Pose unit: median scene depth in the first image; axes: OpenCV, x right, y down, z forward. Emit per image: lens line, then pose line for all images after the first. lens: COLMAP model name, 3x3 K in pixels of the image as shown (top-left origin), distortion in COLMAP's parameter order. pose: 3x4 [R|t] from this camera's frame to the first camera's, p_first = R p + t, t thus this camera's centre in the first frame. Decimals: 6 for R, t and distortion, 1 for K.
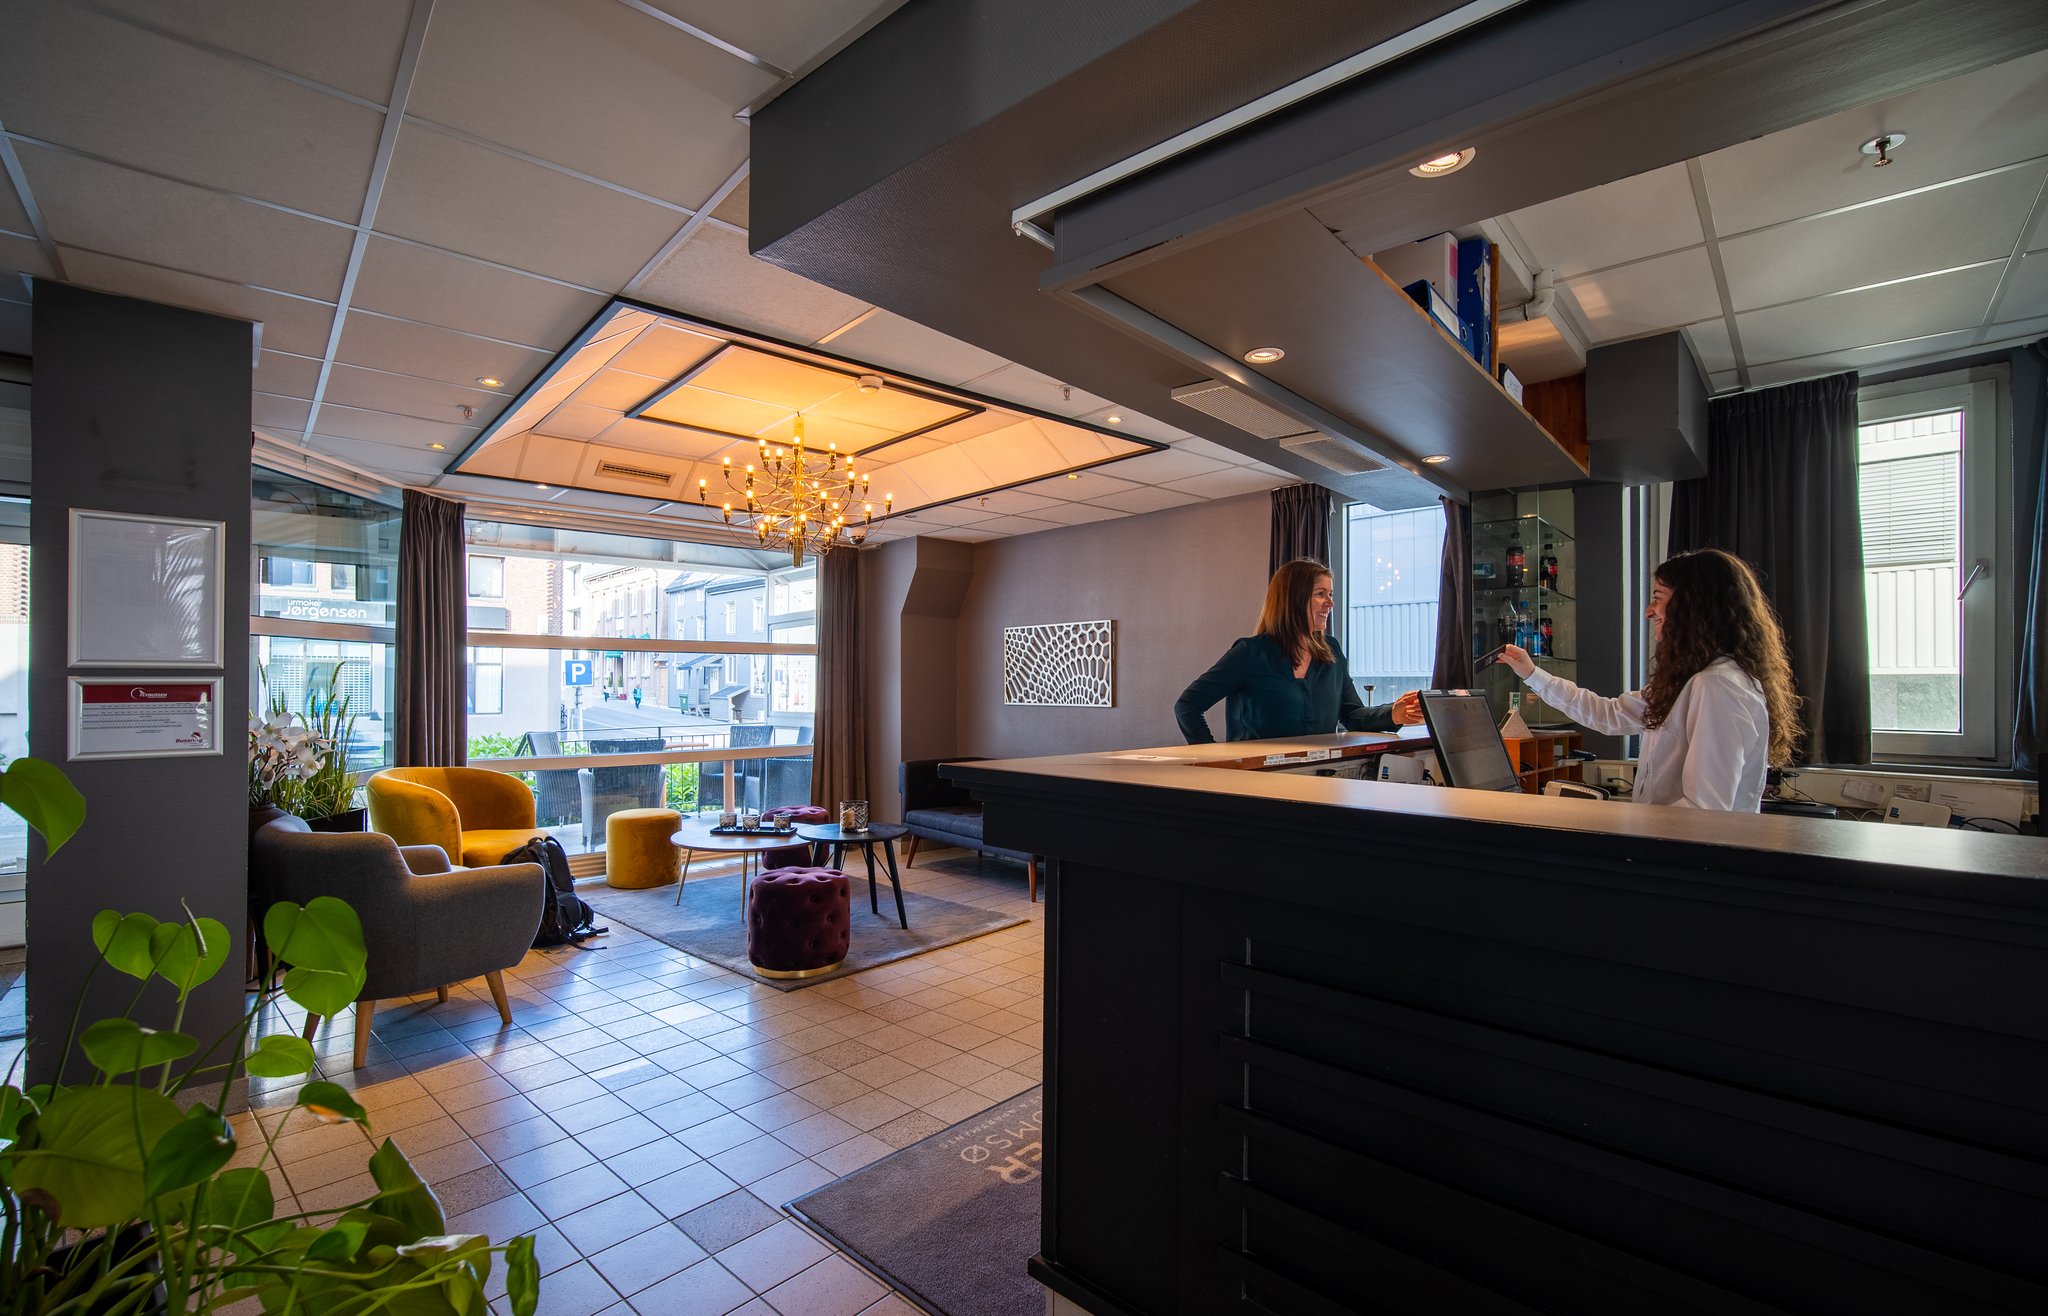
lens RADIAL K [[908.0, 0, 1002.3], [0, 908.0, 676.5], [0, 0, 1]] dist [0.004416, 0.000231]
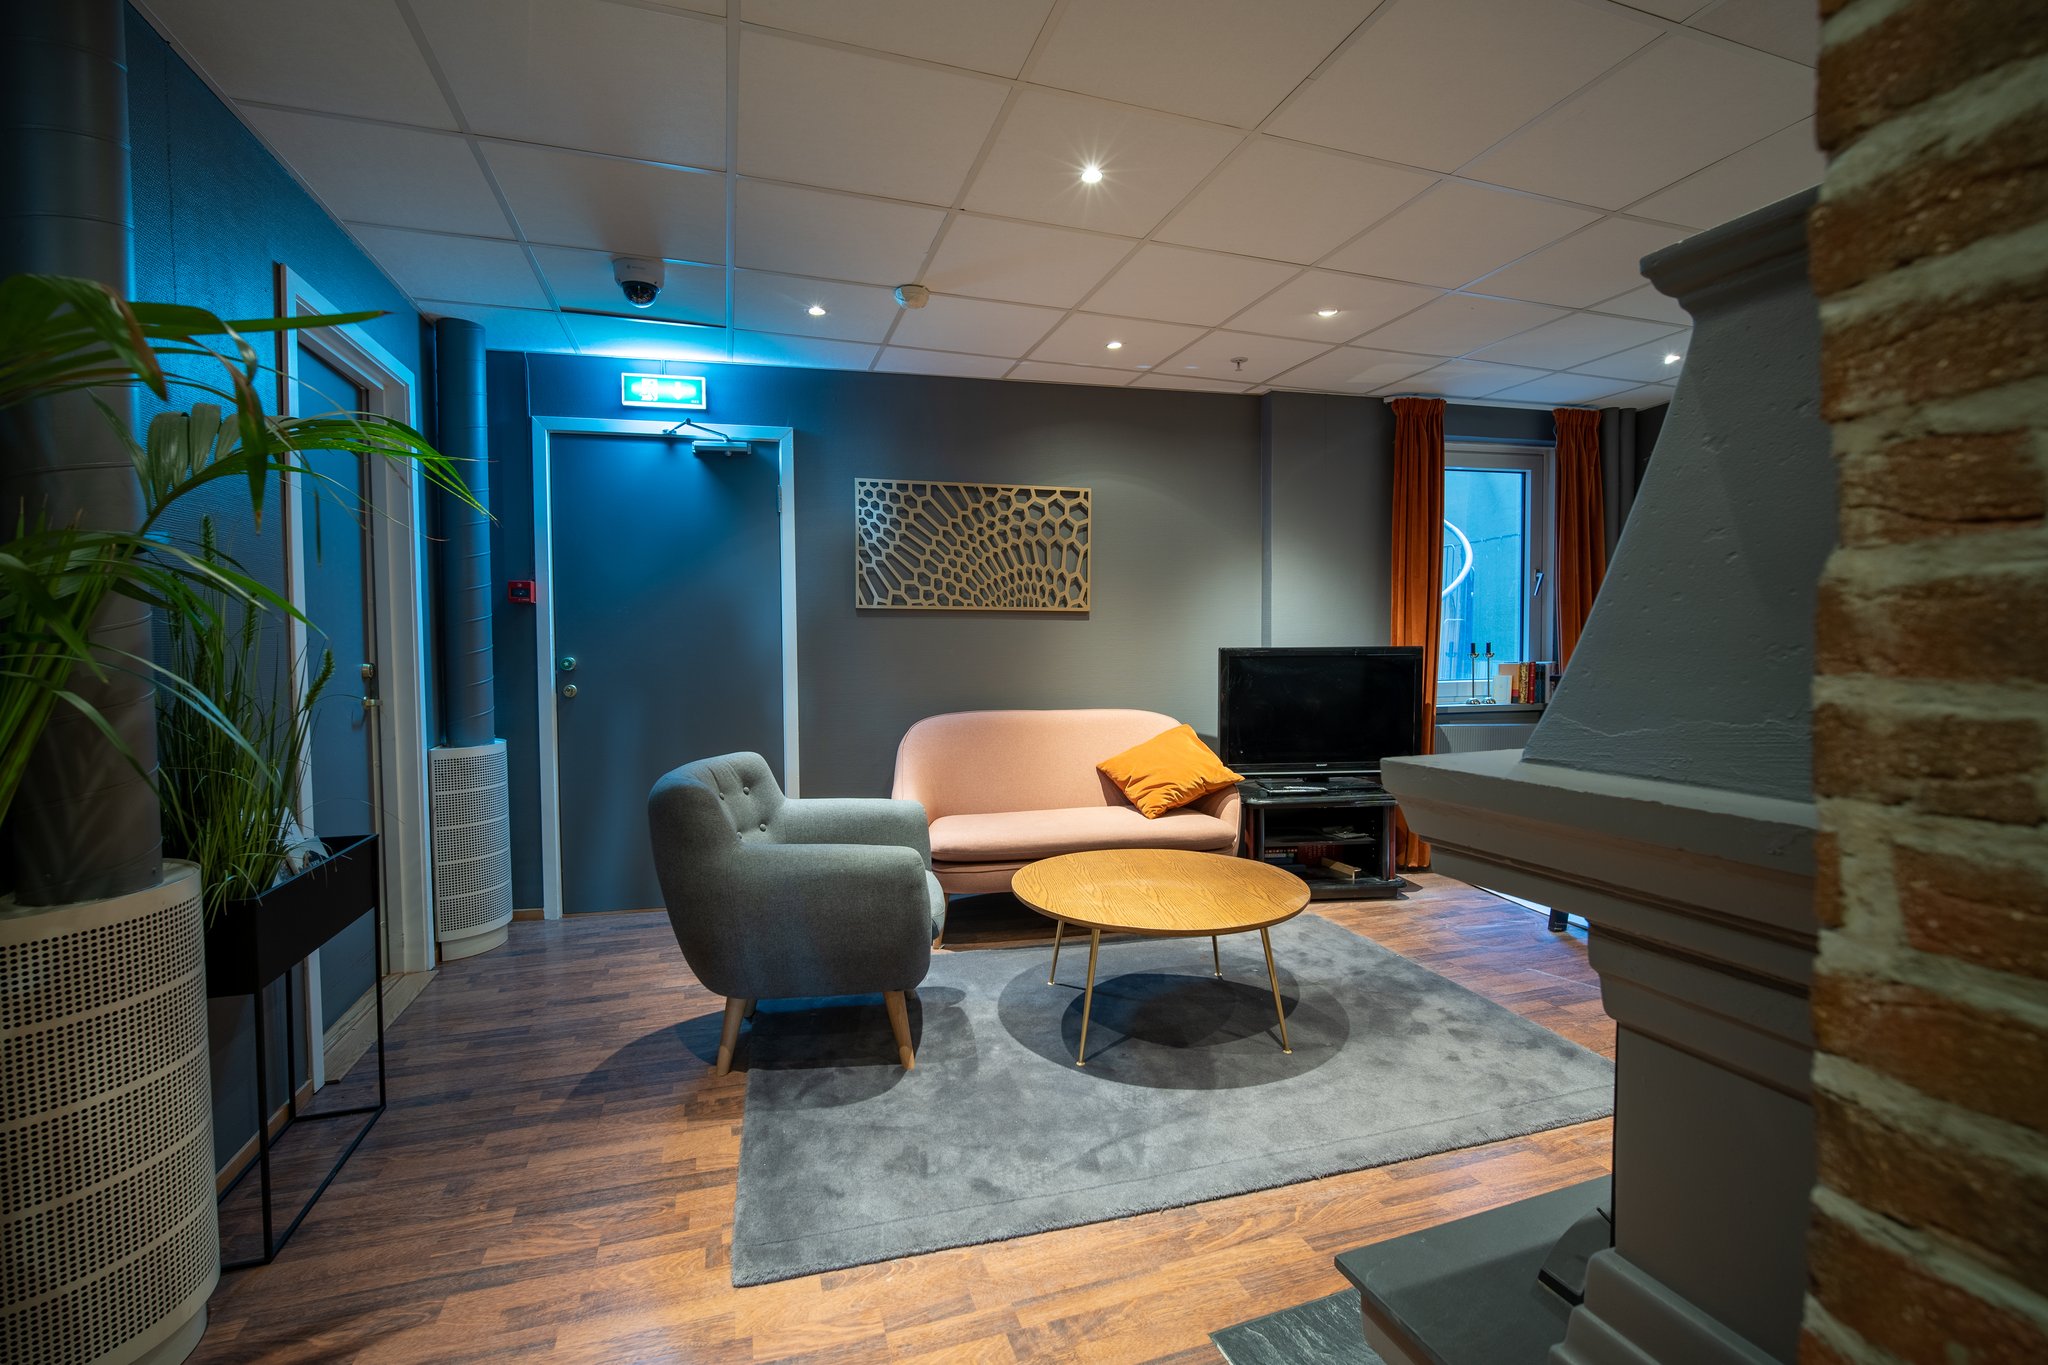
lens RADIAL K [[915.4, 0, 1042.9], [0, 915.4, 680.3], [0, 0, 1]] dist [-0.009927, 0.002738]
pose [[0.435224, -0.034016, 0.899680, -0.537809], [-0.012578, 0.998959, 0.043855, 0.055954], [-0.900235, -0.030403, 0.434343, 0.702094]]
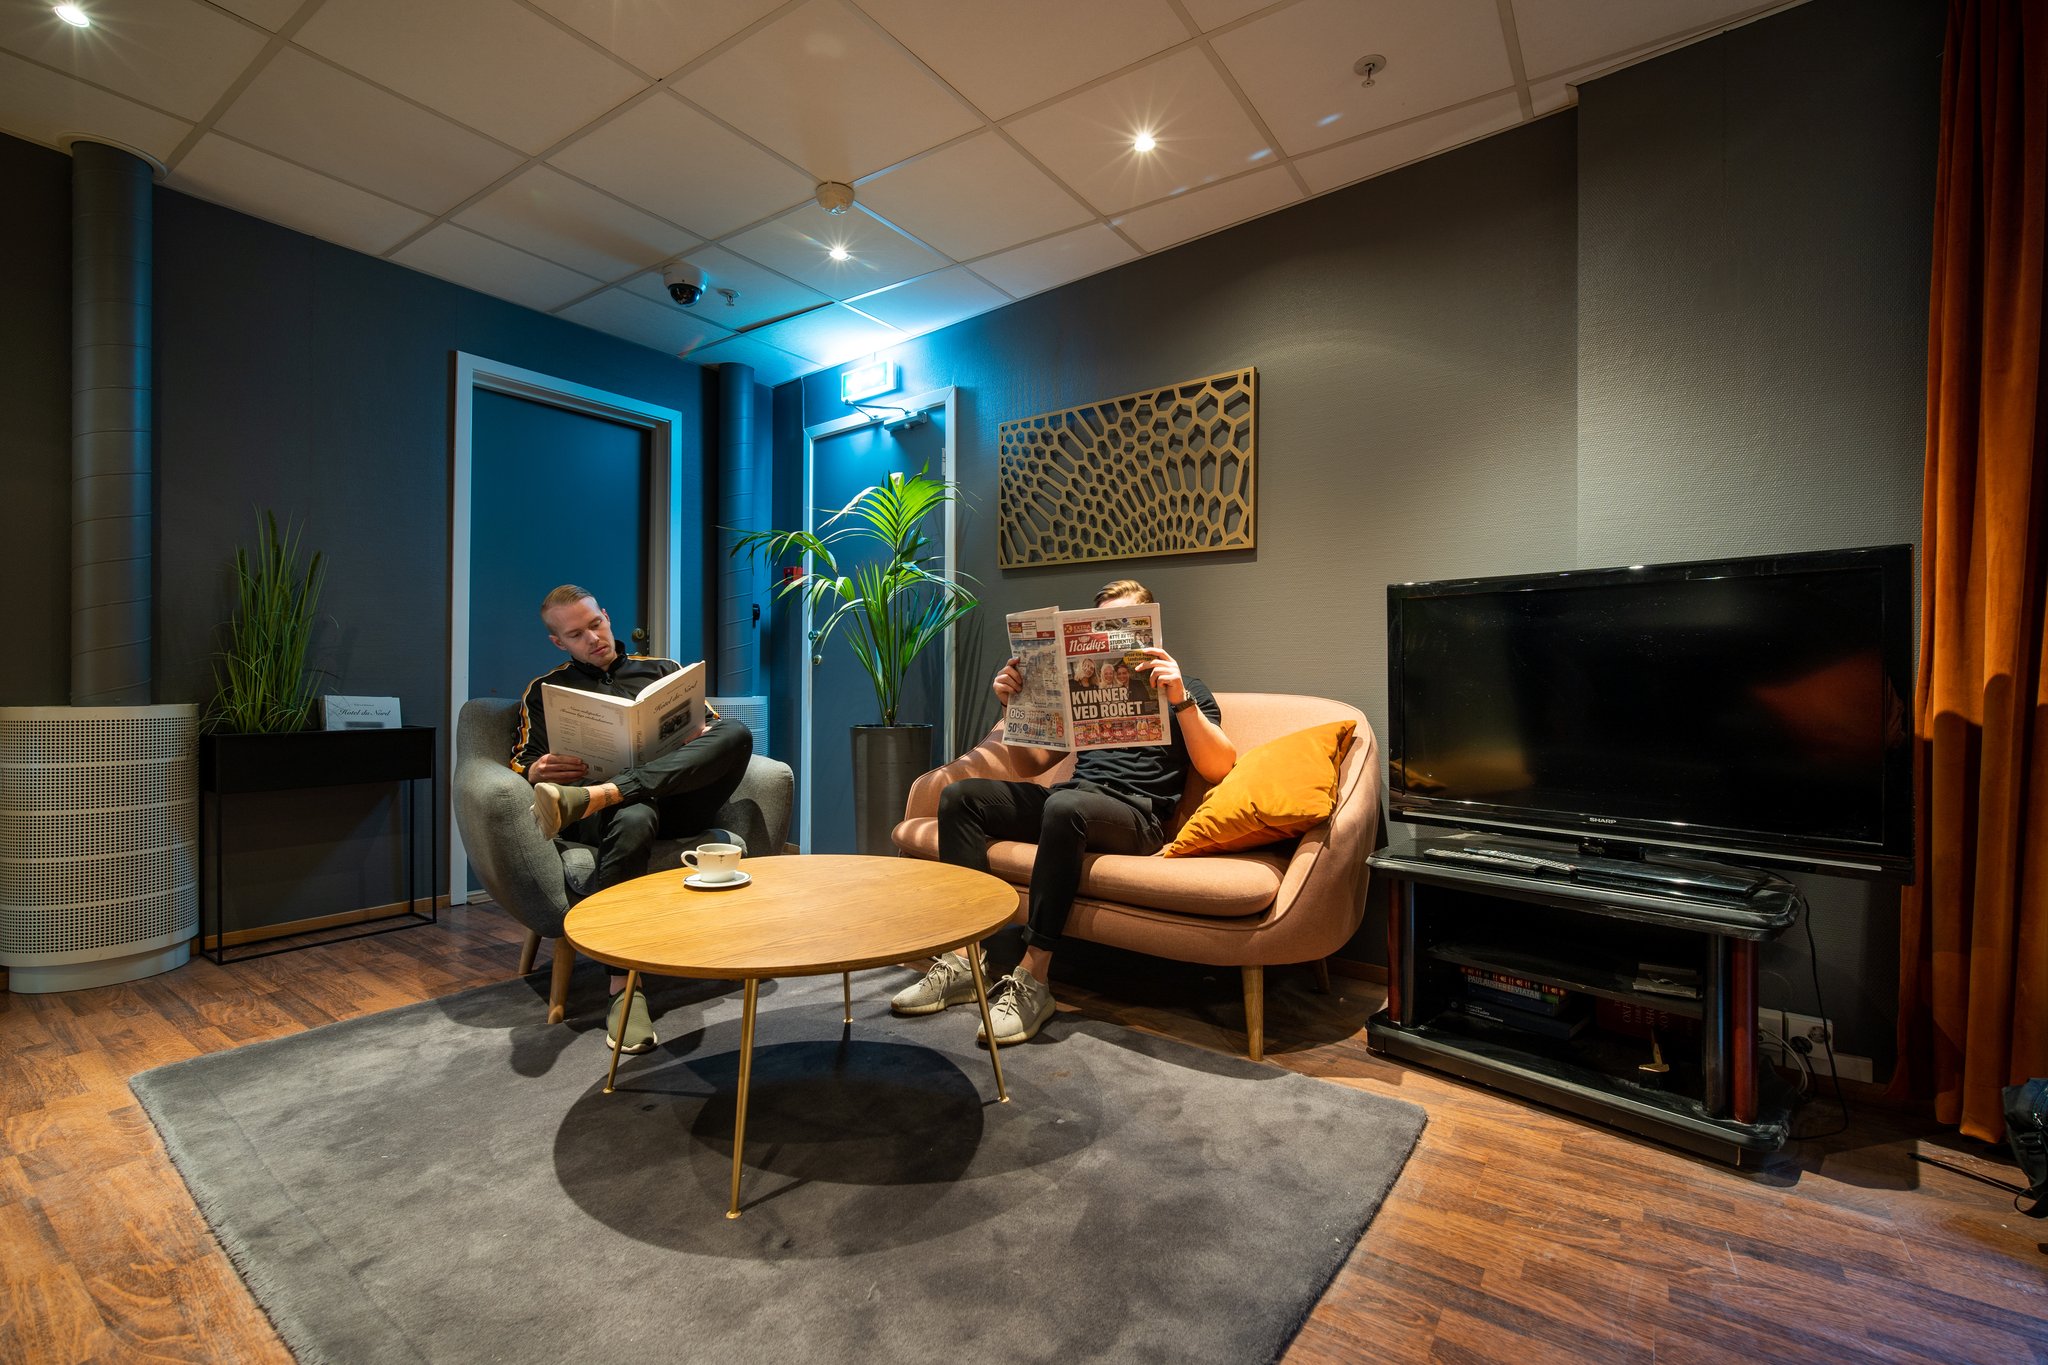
lens RADIAL K [[915.4, 0, 1014.7], [0, 915.4, 675.7], [0, 0, 1]] dist [-0.009927, 0.002738]
pose [[0.986446, 0.012190, 0.163632, -0.082236], [-0.014652, 0.999797, 0.013848, 0.095281], [-0.163430, -0.016058, 0.986424, 0.526766]]
